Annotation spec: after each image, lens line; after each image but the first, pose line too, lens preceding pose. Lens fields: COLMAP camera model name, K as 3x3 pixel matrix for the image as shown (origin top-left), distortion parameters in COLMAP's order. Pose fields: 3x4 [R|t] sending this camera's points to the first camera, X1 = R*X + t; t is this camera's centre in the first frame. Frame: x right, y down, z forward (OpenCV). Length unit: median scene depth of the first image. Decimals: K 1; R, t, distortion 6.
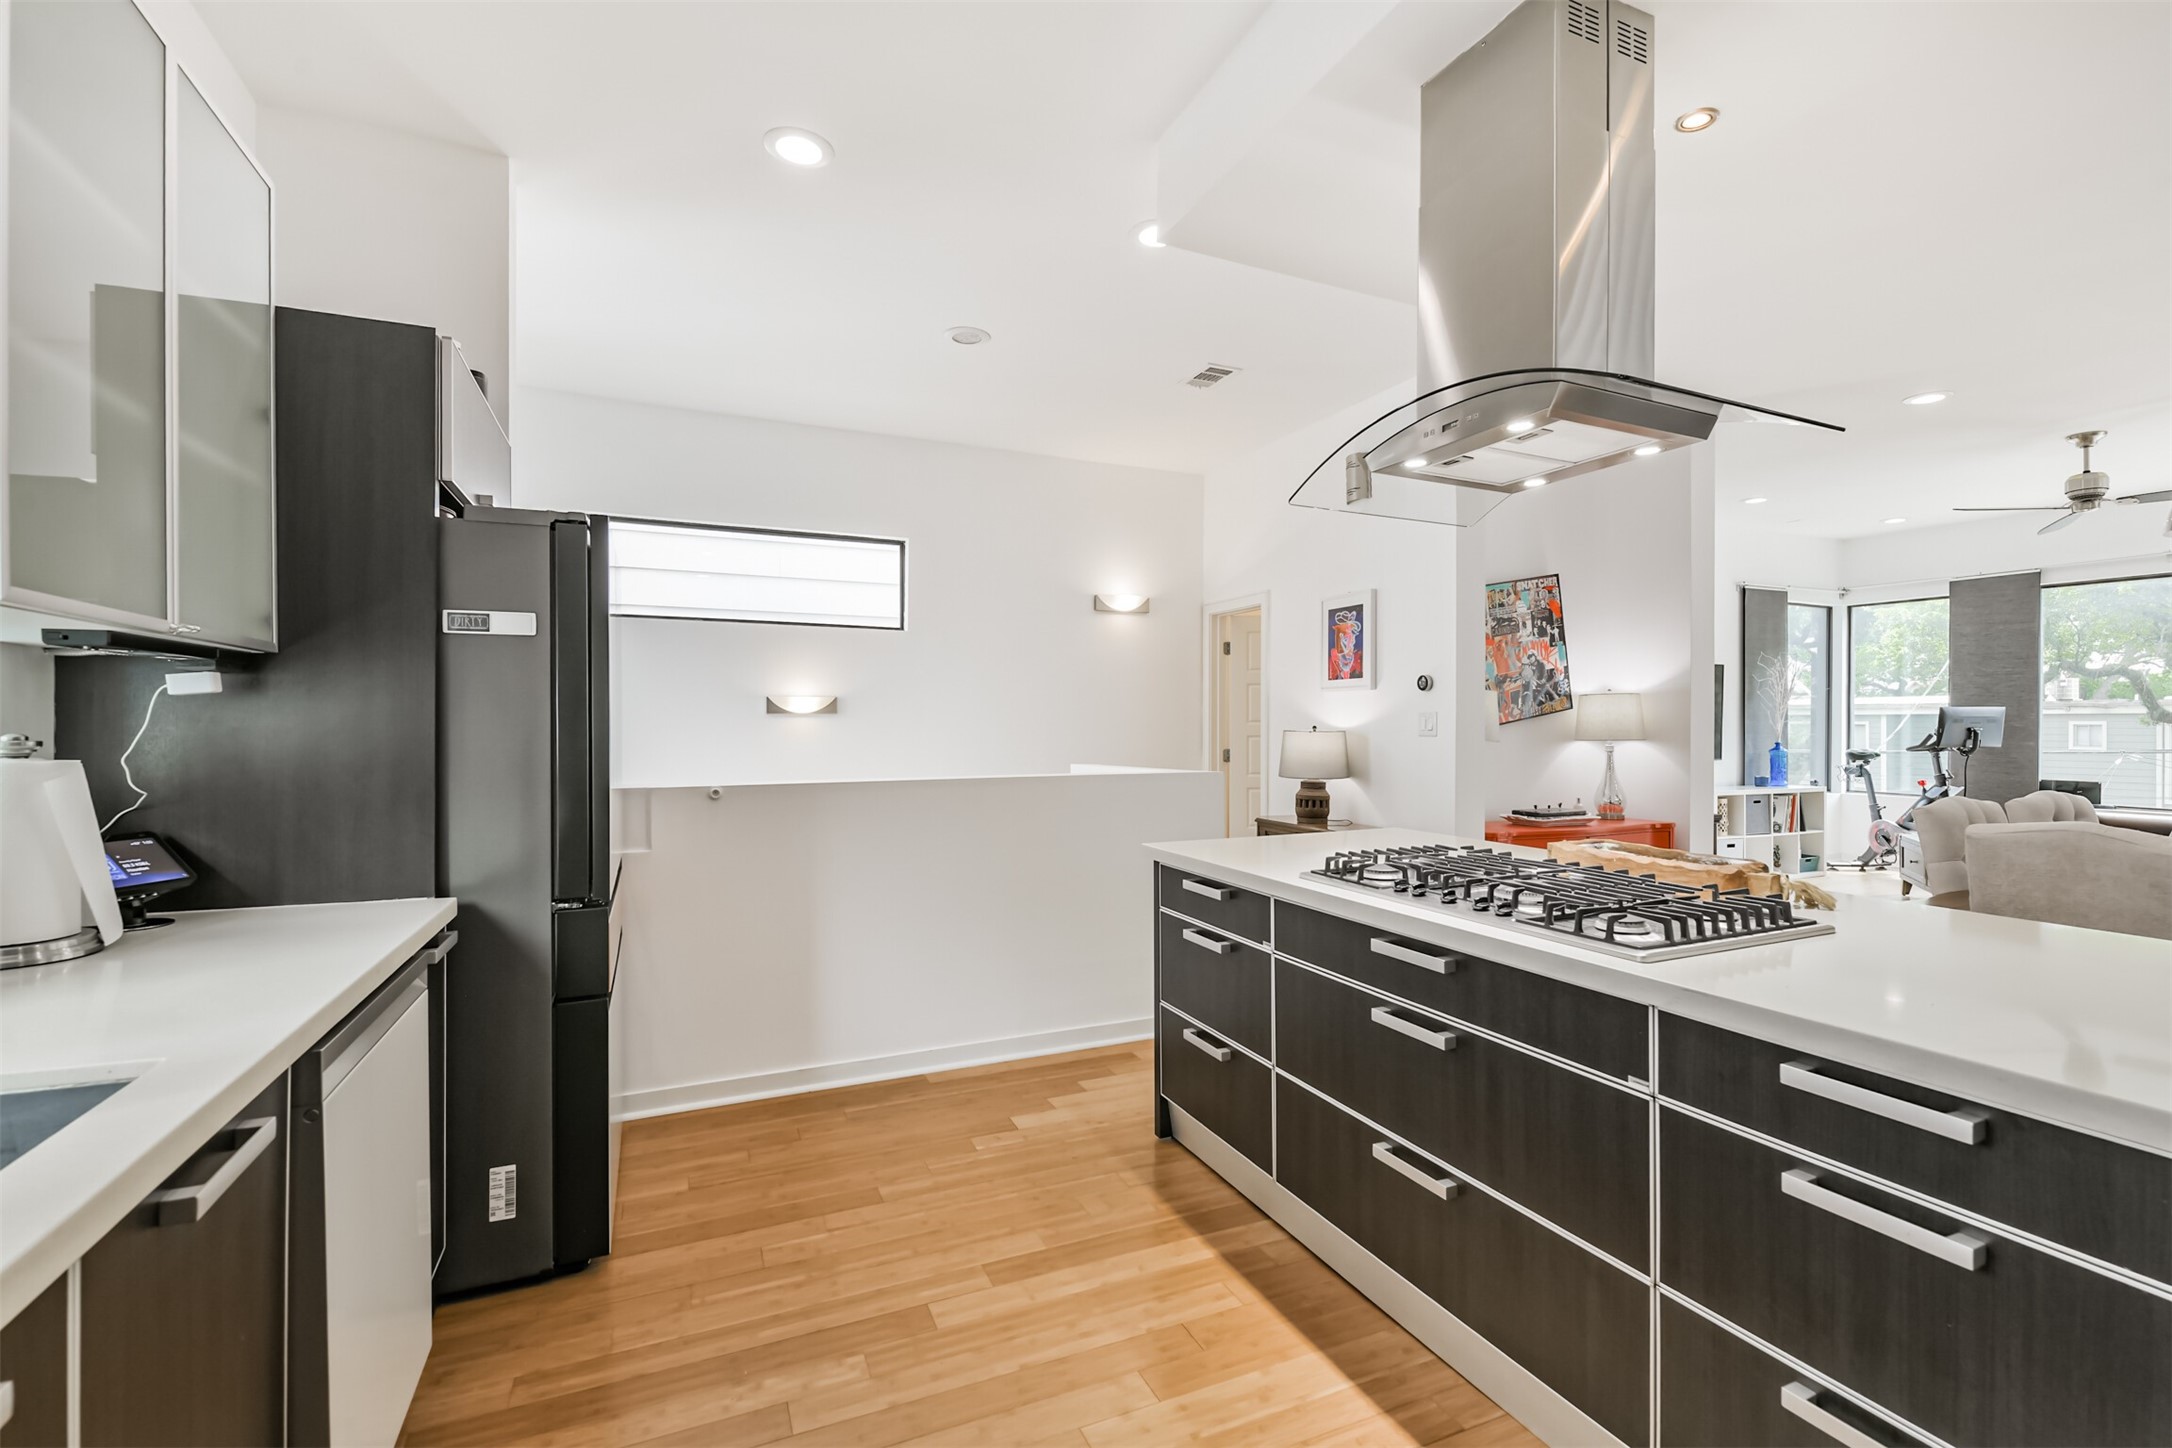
lens RADIAL K [[938.0, 0, 1090.7], [0, 938.0, 719.6], [0, 0, 1]] dist [0.015961, -0.007931]
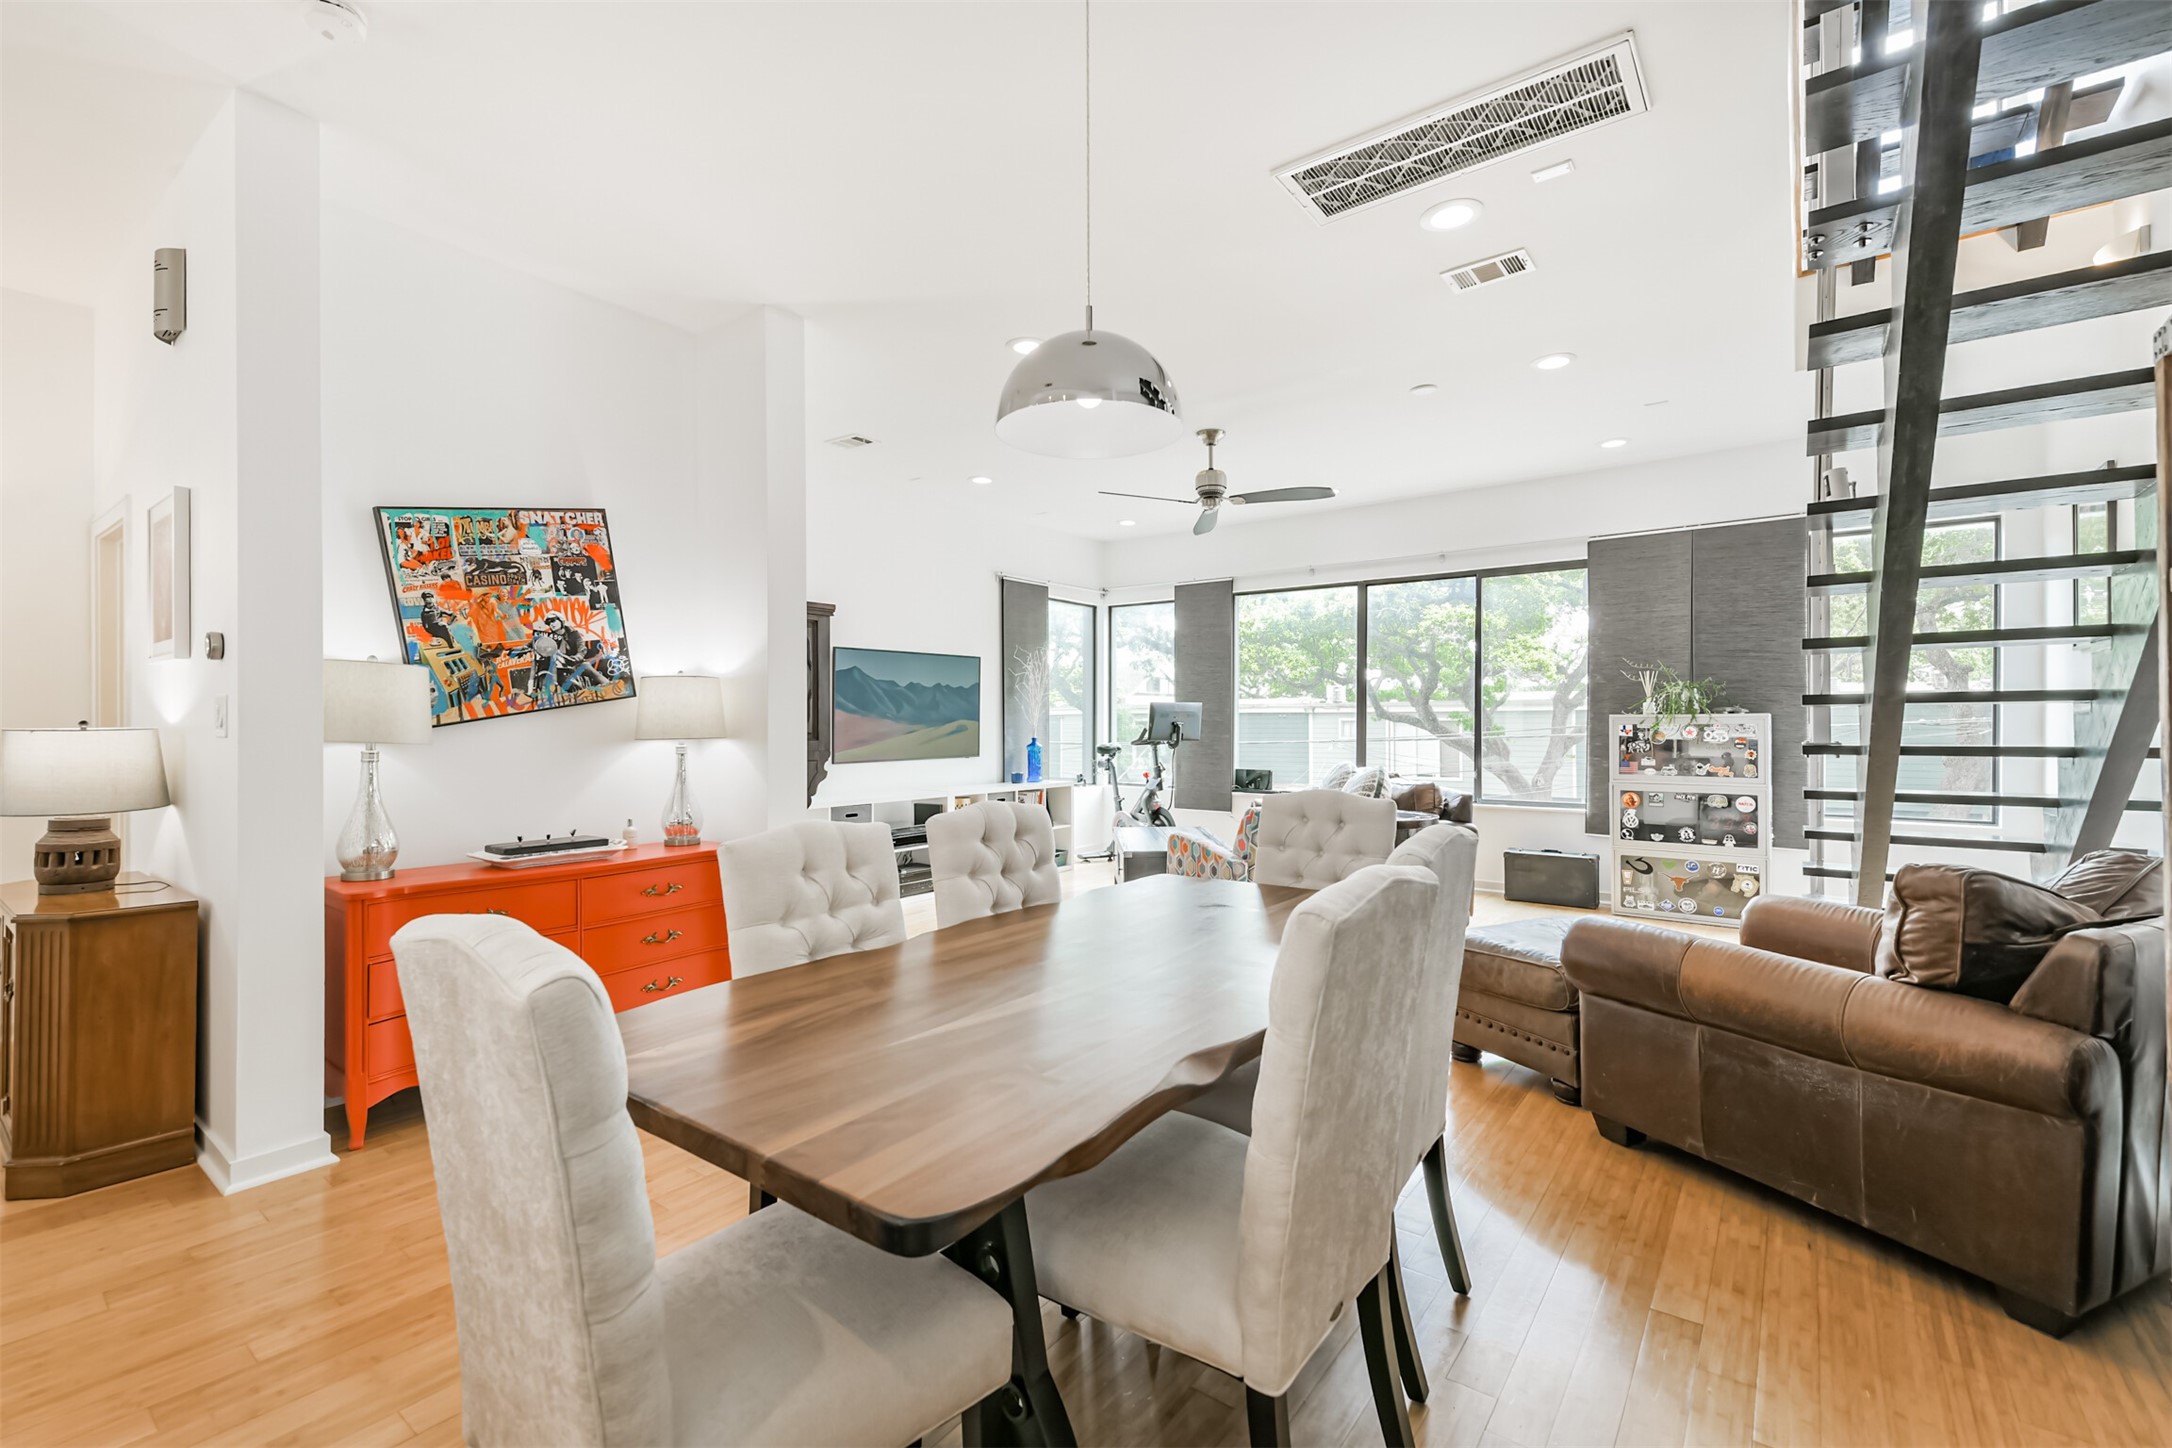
lens RADIAL K [[938.0, 0, 1085.2], [0, 938.0, 727.4], [0, 0, 1]] dist [0.015961, -0.007931]
pose [[0.872501, -0.006071, 0.488575, 0.466981], [0.001092, 0.999945, 0.010475, 0.004994], [-0.488612, -0.008606, 0.872459, 0.193455]]
